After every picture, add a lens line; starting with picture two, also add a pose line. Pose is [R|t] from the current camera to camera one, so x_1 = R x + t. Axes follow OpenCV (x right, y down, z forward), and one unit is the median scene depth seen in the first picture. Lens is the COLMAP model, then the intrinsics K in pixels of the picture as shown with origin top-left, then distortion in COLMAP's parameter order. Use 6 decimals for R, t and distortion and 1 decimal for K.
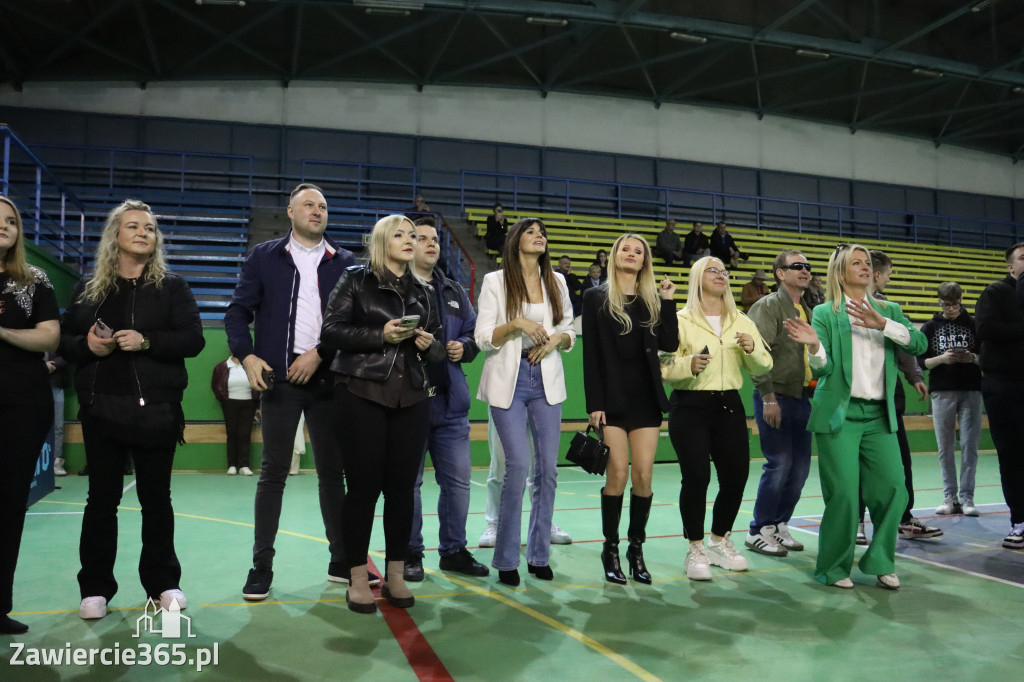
lens RADIAL K [[848.4, 0, 491.3], [0, 848.4, 346.3], [0, 0, 1]] dist [-0.174586, 0.152751]
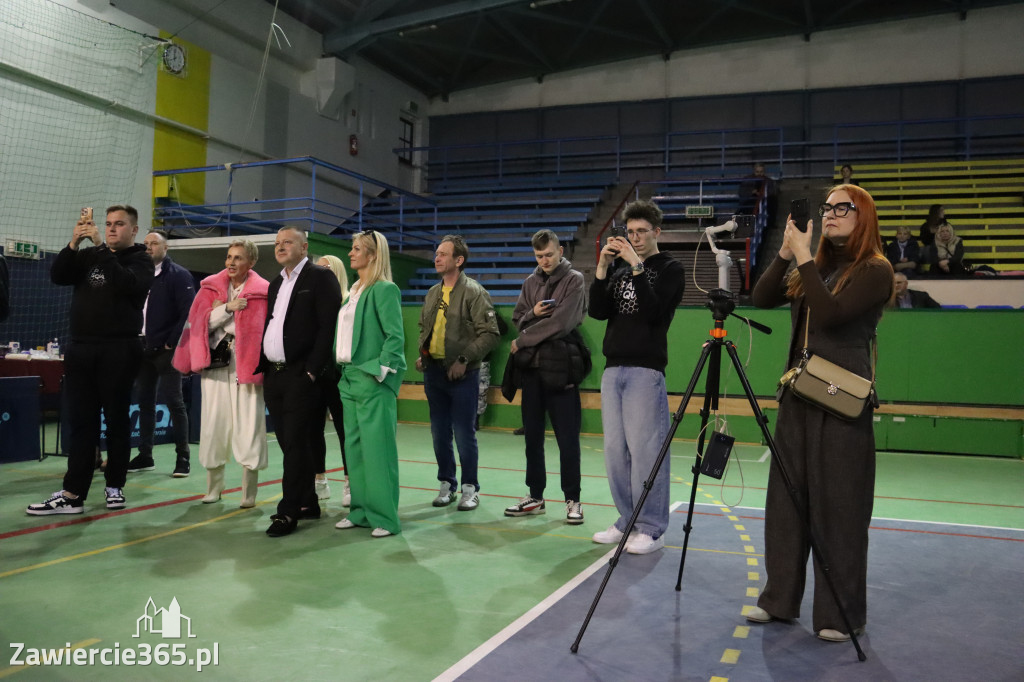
lens RADIAL K [[848.4, 0, 491.3], [0, 848.4, 346.3], [0, 0, 1]] dist [-0.174586, 0.152751]
pose [[0.794374, 0.011338, -0.607324, 0.192742], [0.006363, 0.999616, 0.026985, 0.005062], [0.607396, -0.025300, 0.793996, 0.066240]]
